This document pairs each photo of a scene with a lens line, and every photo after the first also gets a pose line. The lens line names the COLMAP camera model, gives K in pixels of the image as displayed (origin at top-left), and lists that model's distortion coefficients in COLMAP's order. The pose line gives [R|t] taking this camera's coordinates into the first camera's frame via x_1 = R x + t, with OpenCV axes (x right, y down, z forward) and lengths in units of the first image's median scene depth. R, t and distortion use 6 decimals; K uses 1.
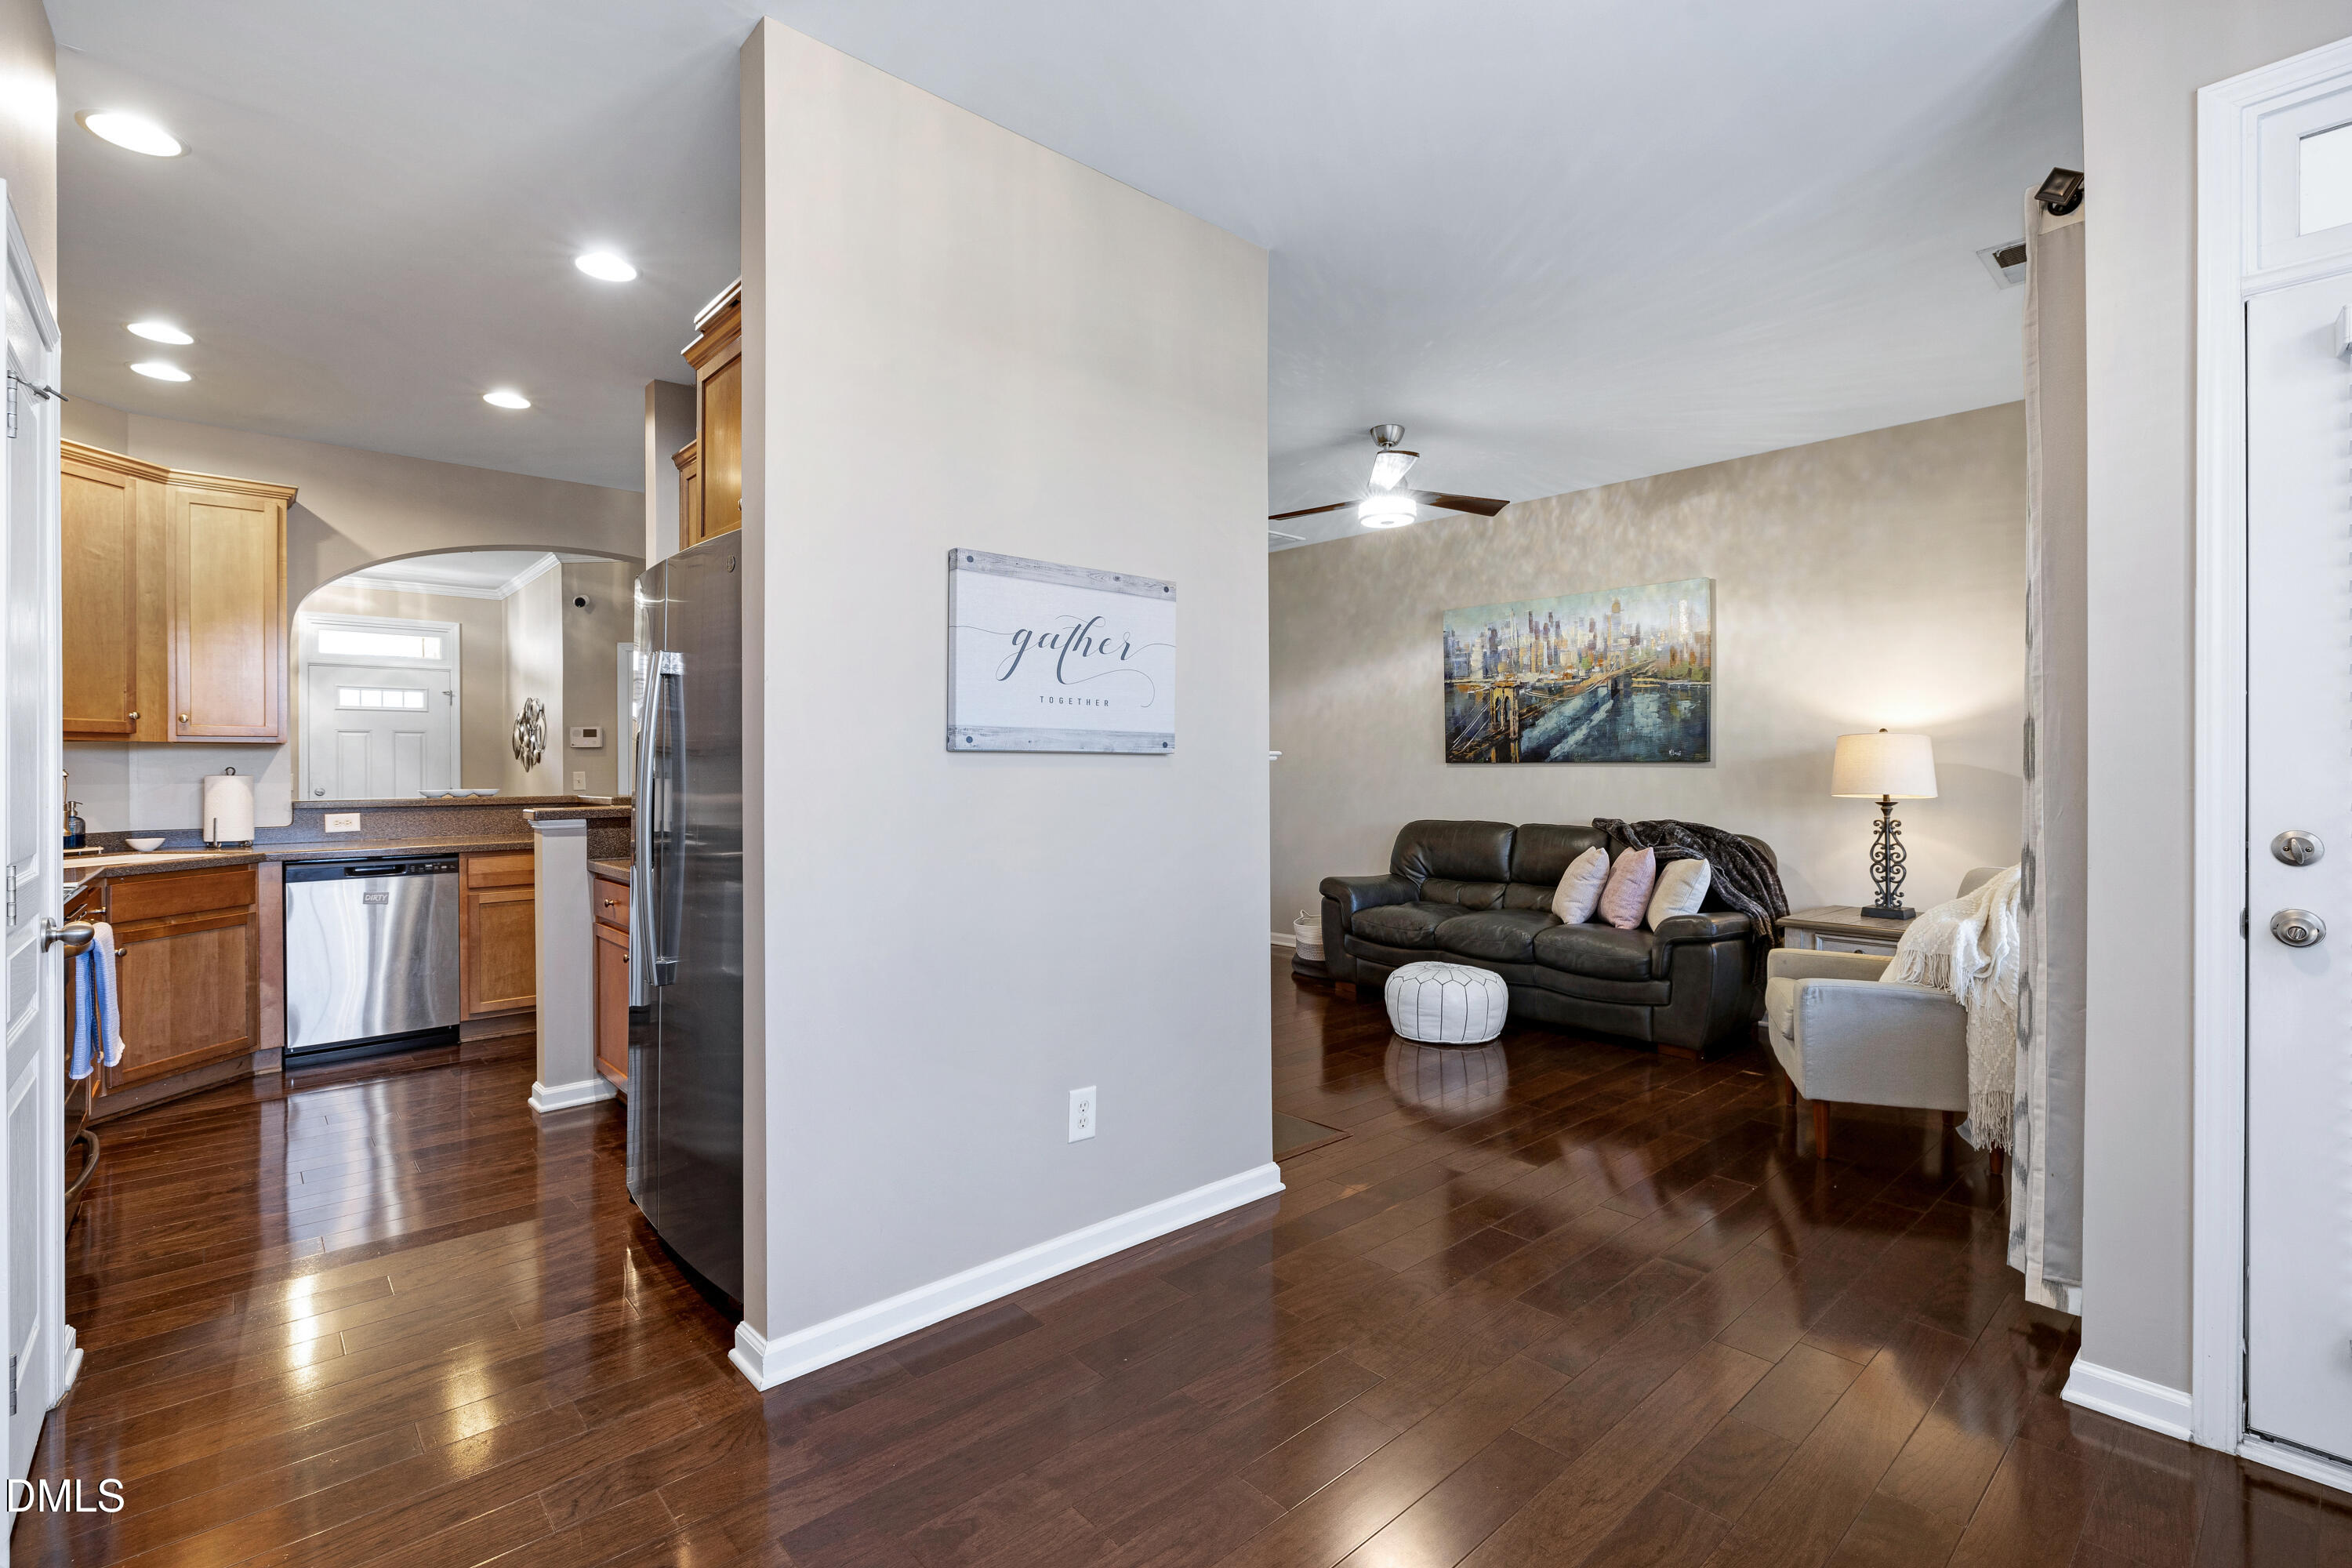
lens RADIAL K [[1058.2, 0, 1175.2], [0, 1058.2, 774.4], [0, 0, 1]] dist [-0.008141, 0.000776]
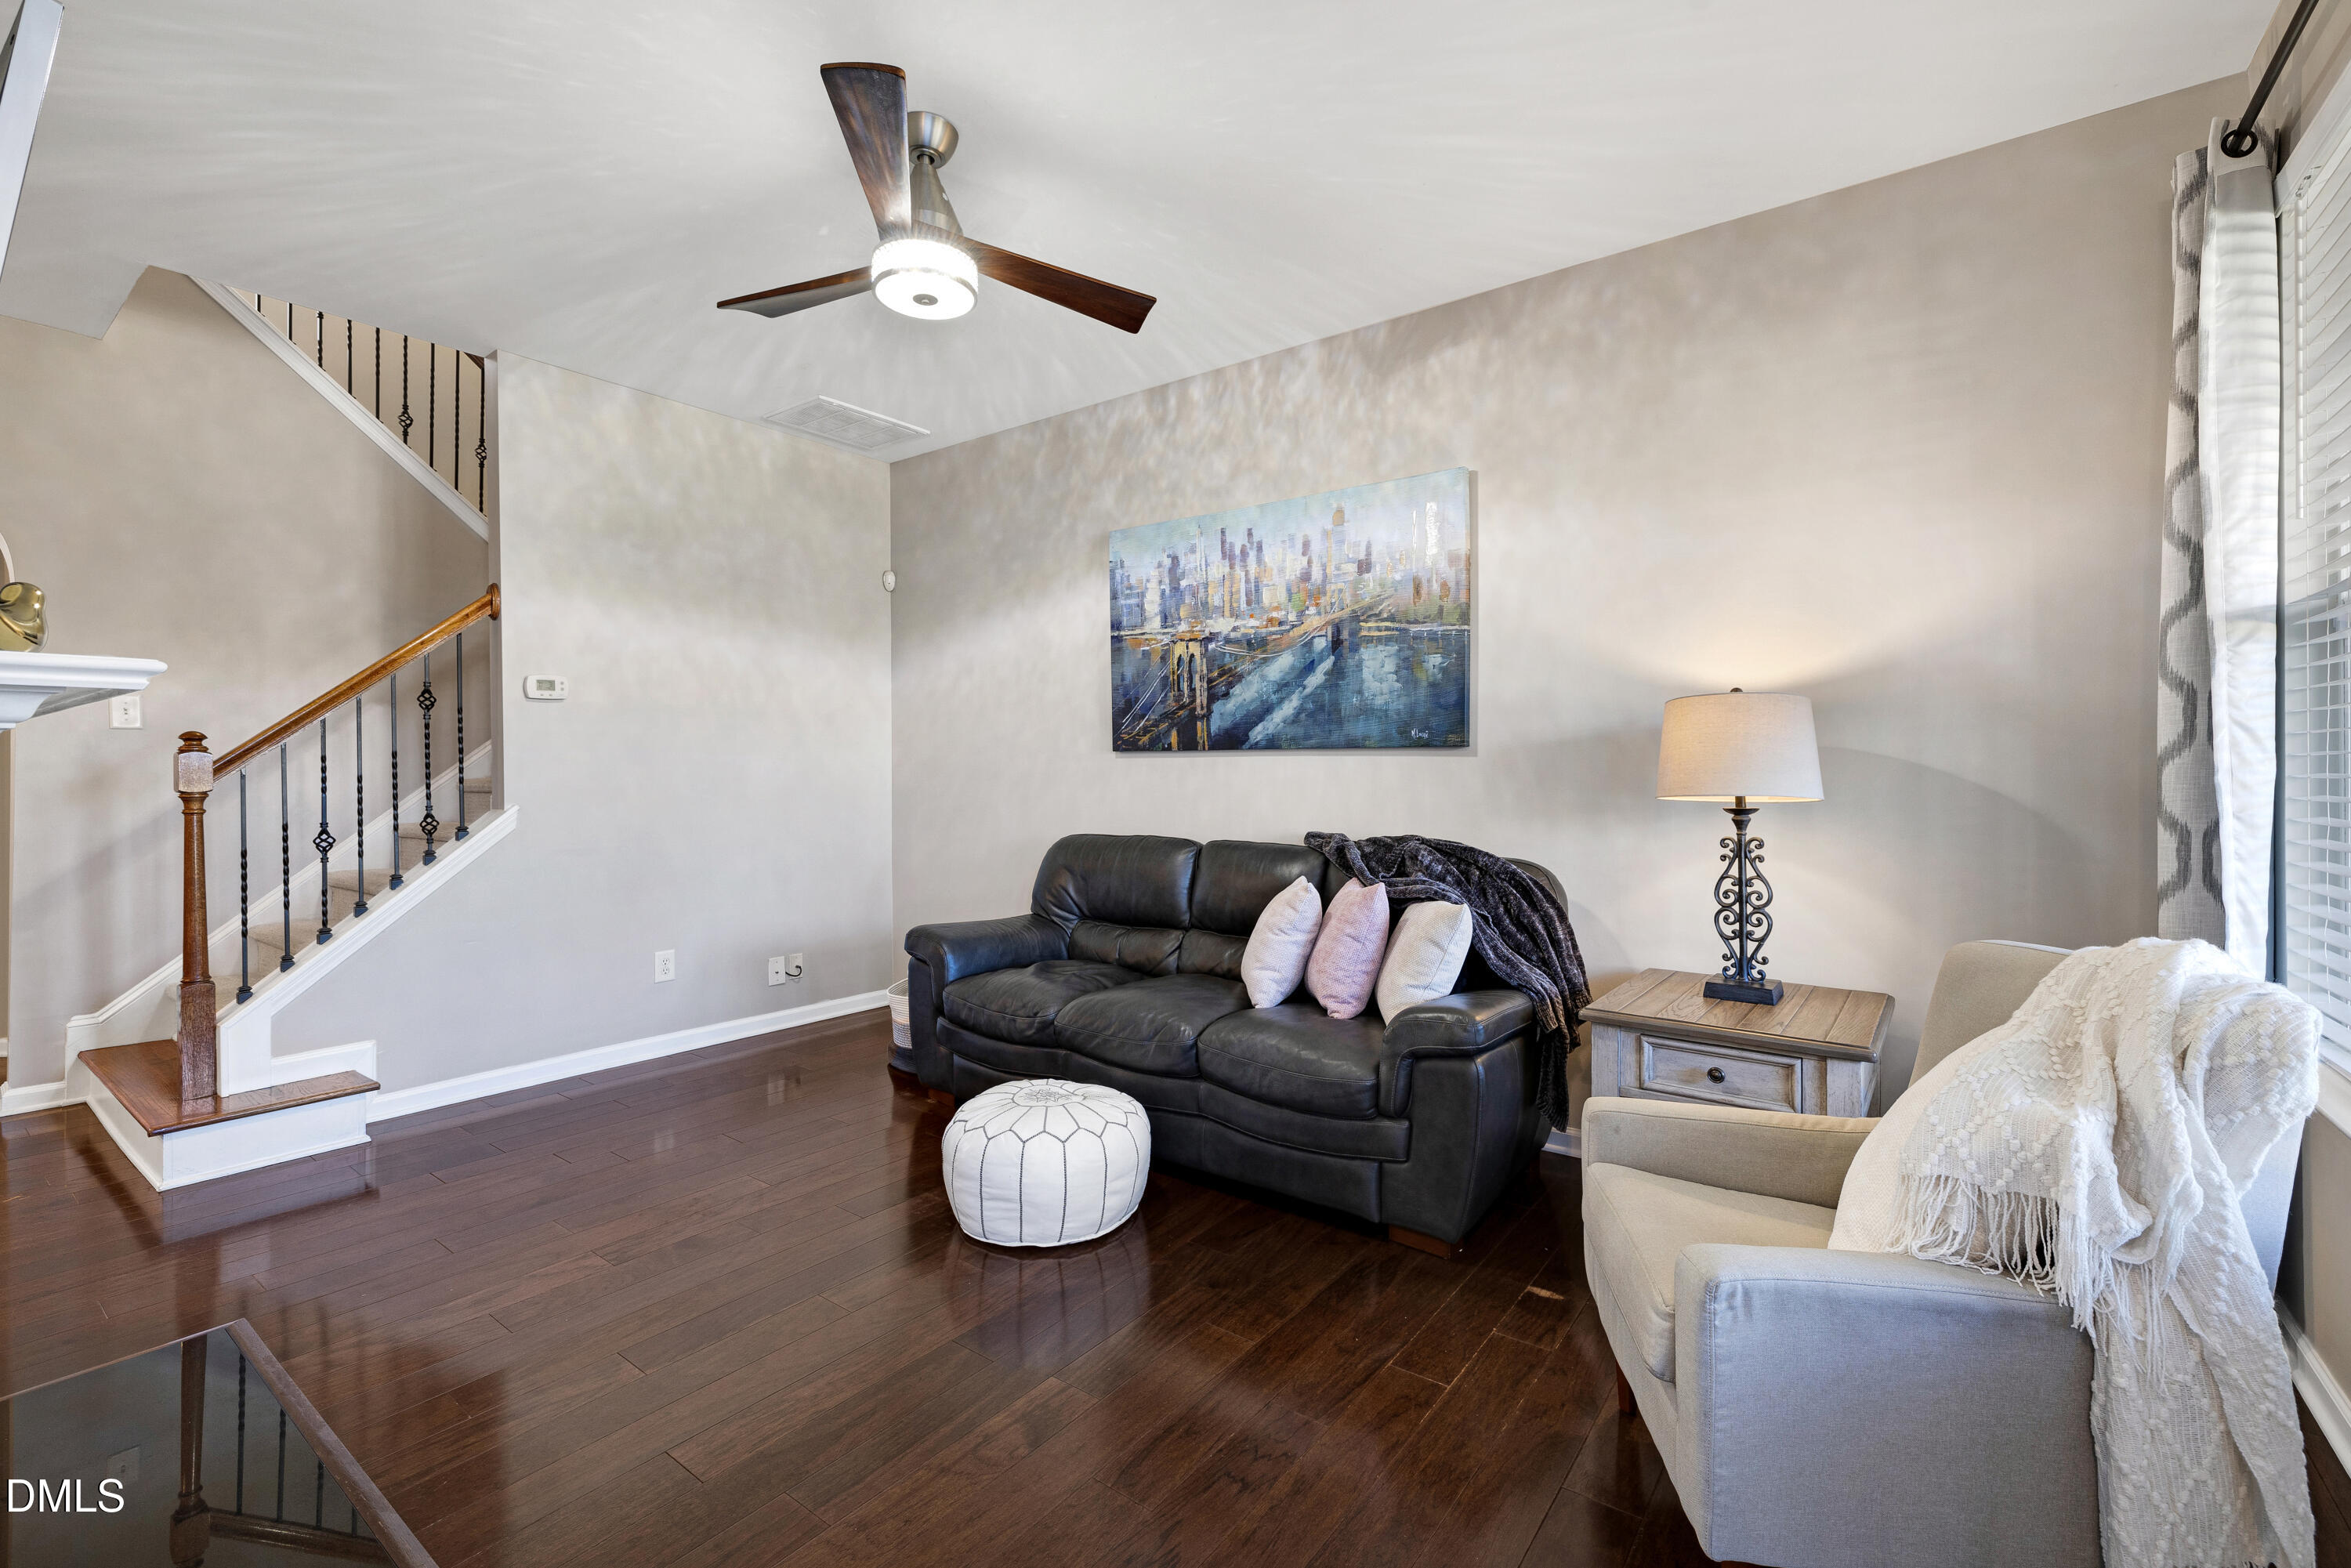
lens RADIAL K [[999.7, 0, 1184.9], [0, 999.7, 776.5], [0, 0, 1]] dist [0.001416, 0.000385]
pose [[0.979286, 0.001334, 0.202476, 0.196059], [-0.001259, 0.999999, -0.000501, 0.006765], [-0.202476, 0.000236, 0.979287, 0.403403]]
